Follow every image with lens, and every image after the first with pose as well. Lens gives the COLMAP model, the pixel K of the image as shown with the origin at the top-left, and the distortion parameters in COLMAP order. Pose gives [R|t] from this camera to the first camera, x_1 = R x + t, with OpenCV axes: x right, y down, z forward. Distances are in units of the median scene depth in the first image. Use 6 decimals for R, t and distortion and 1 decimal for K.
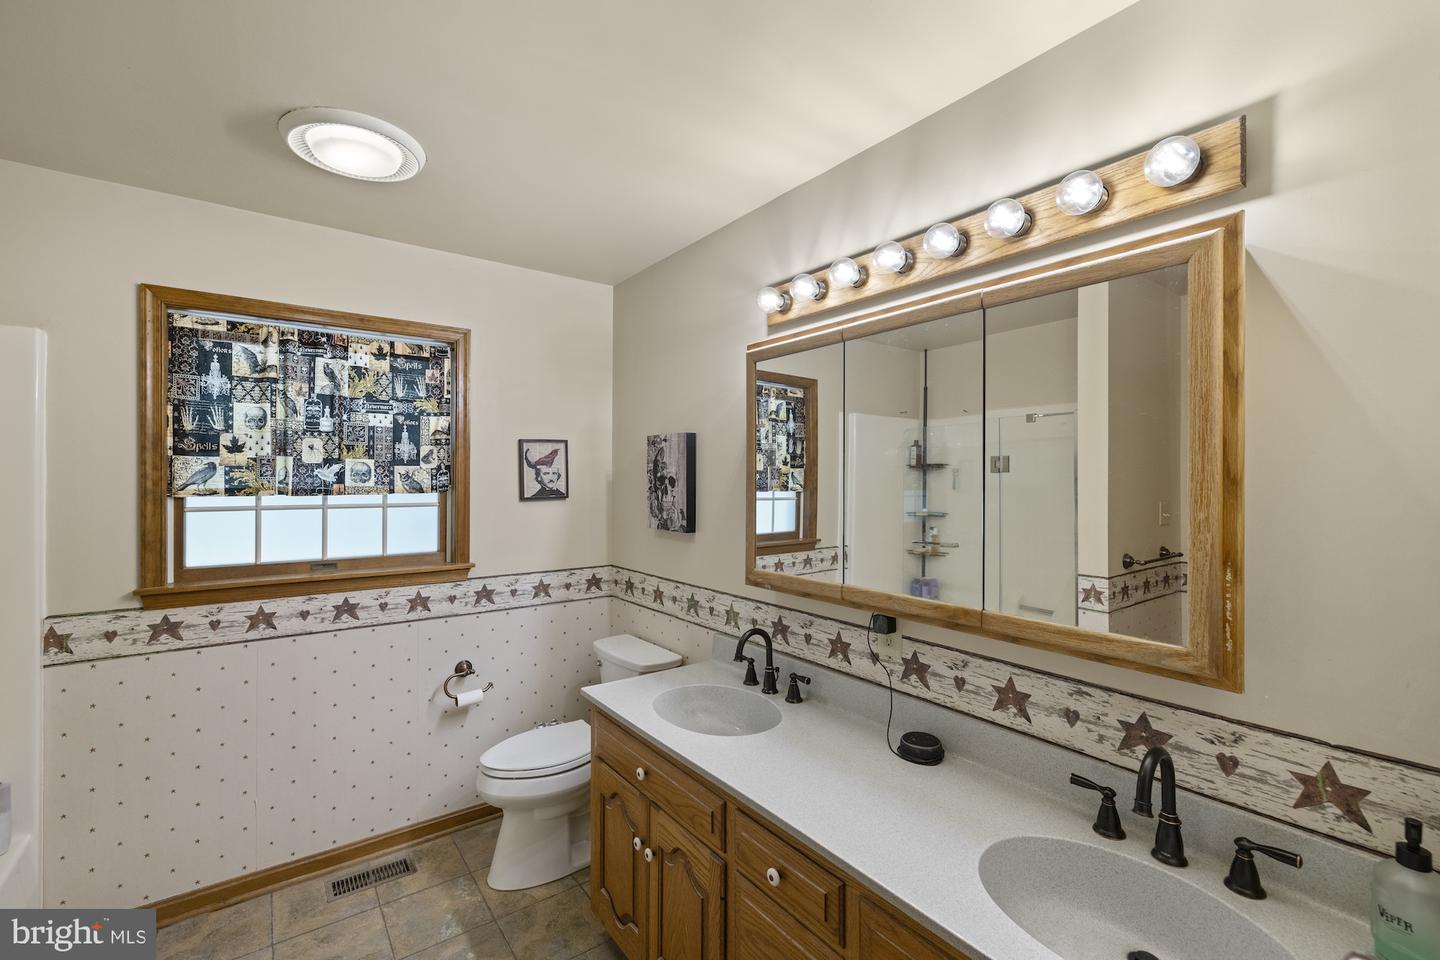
lens RADIAL K [[609.6, 0, 711.7], [0, 609.6, 476.7], [0, 0, 1]] dist [-0.001044, 0.001003]
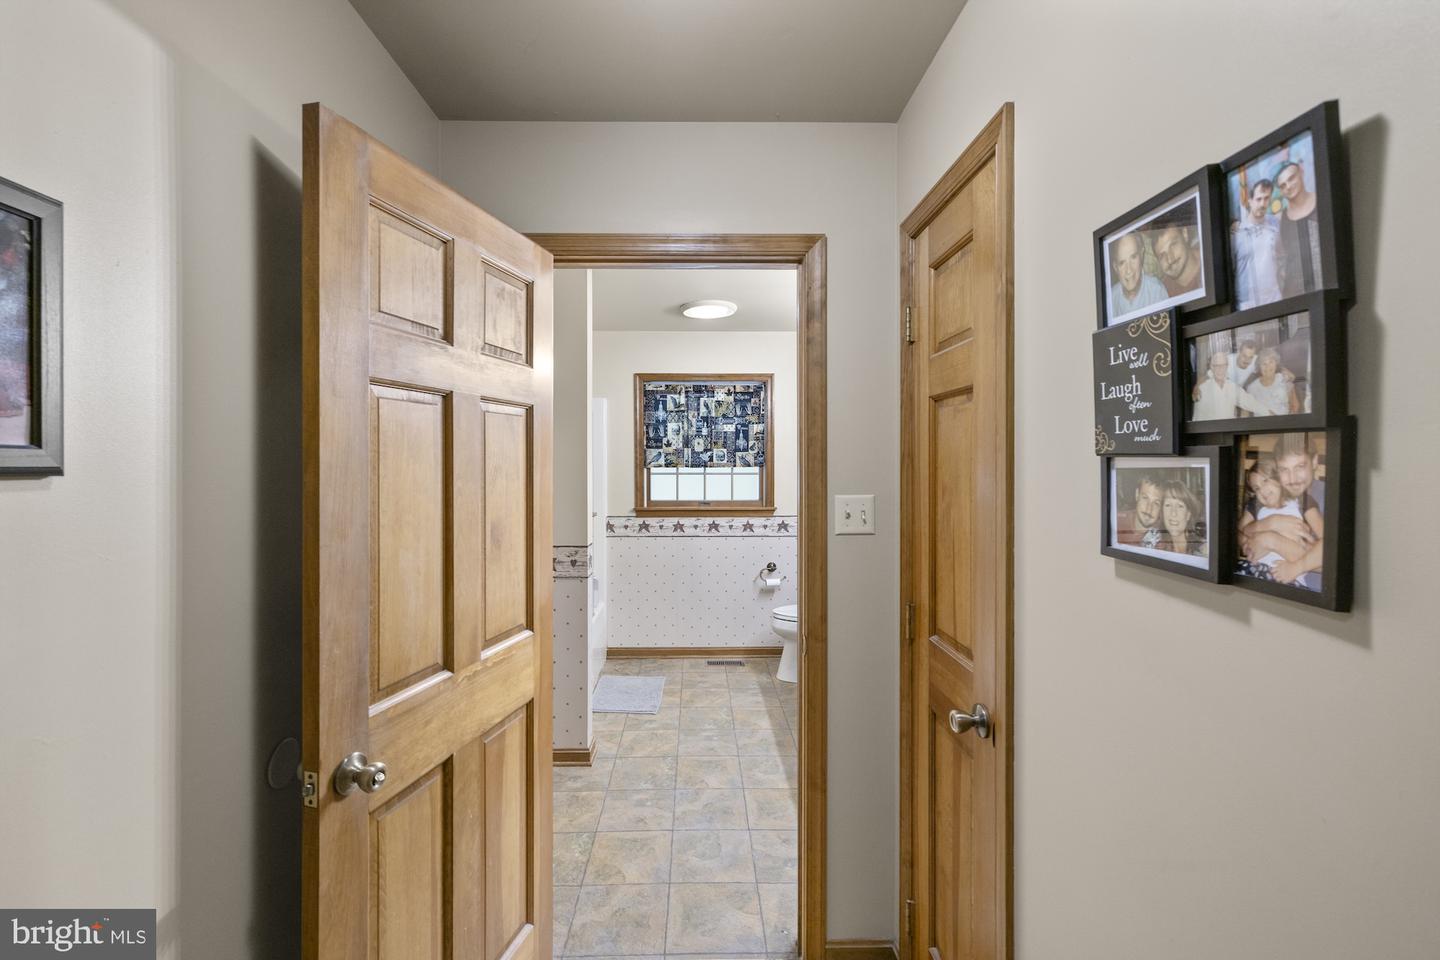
lens RADIAL K [[609.6, 0, 718.2], [0, 609.6, 467.4], [0, 0, 1]] dist [-0.001044, 0.001003]
pose [[0.826543, -0.002174, -0.562869, 0.507230], [0.005059, 0.999981, 0.003566, 0.022990], [0.562850, -0.005795, 0.826538, -0.599188]]
